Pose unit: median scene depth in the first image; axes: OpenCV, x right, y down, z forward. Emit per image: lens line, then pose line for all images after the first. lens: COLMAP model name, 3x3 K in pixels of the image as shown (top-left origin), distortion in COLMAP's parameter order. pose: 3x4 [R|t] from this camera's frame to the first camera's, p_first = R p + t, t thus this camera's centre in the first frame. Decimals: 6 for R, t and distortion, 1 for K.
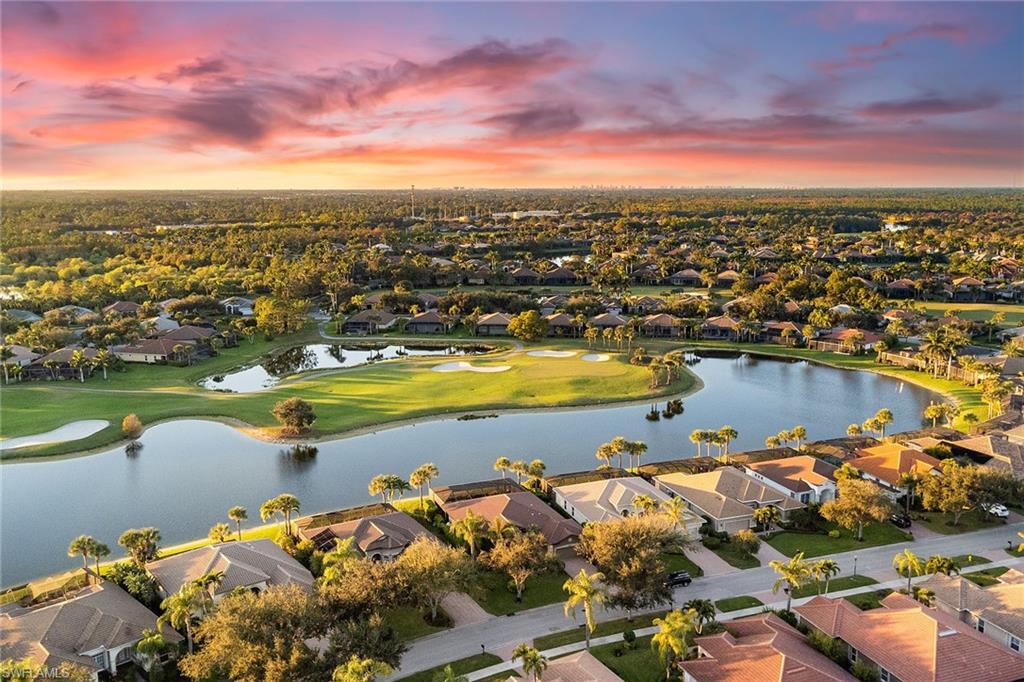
lens RADIAL K [[749.7, 0, 523.4], [0, 749.7, 341.6], [0, 0, 1]] dist [0.009202, 0.005995]
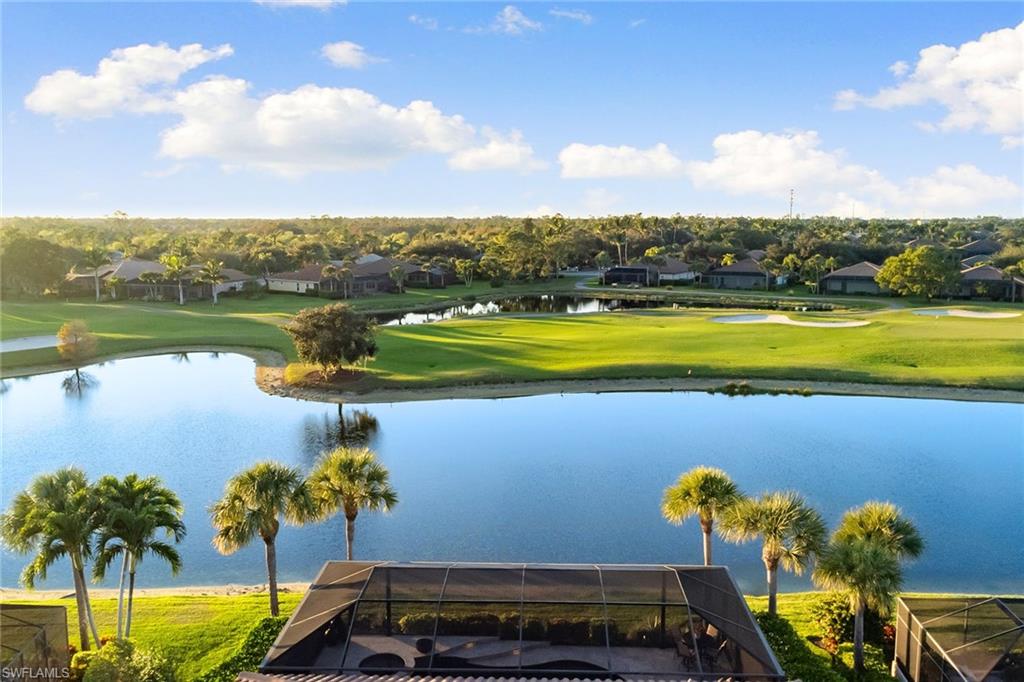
lens RADIAL K [[749.7, 0, 523.4], [0, 749.7, 341.6], [0, 0, 1]] dist [0.009202, 0.005995]
pose [[0.879996, 0.036519, -0.473575, 0.019820], [-0.052403, 0.998418, -0.020385, 0.077977], [0.472082, 0.042755, 0.880517, 0.492364]]
